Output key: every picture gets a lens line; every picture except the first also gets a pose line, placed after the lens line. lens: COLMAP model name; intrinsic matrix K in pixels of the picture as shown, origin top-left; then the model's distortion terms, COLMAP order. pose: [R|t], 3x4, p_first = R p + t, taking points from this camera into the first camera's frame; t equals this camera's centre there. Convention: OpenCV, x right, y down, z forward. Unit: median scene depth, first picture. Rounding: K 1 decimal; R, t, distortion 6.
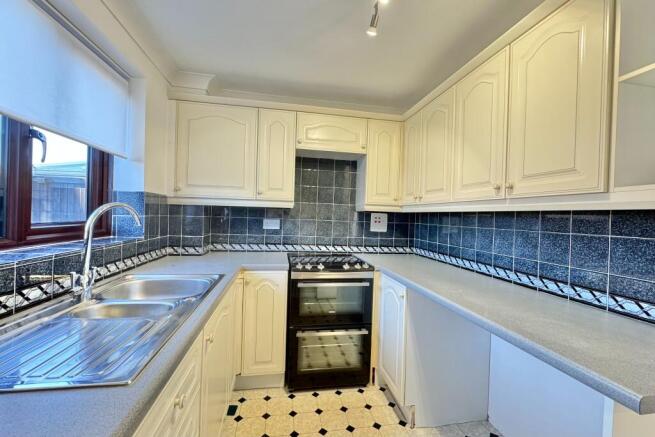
lens RADIAL K [[278.0, 0, 328.0], [0, 278.0, 216.5], [0, 0, 1]] dist [0.001536, 0.000067]
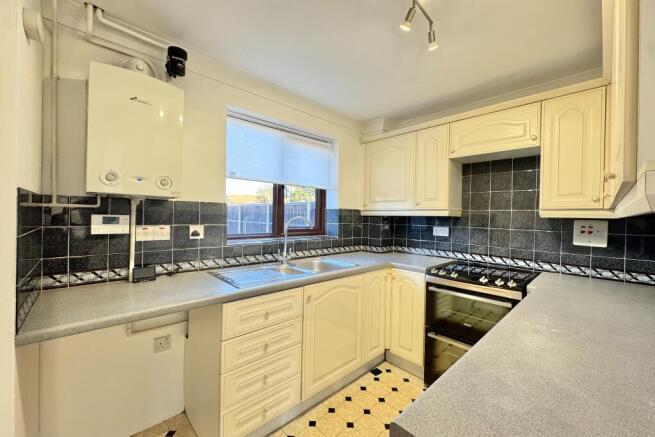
lens RADIAL K [[260.3, 0, 327.5], [0, 260.3, 218.5], [0, 0, 1]] dist [-0.001450, -0.000158]
pose [[0.551780, -0.017505, -0.833806, 0.420678], [-0.009329, 0.999588, -0.027159, 0.008753], [0.833938, 0.022765, 0.551389, 0.089857]]
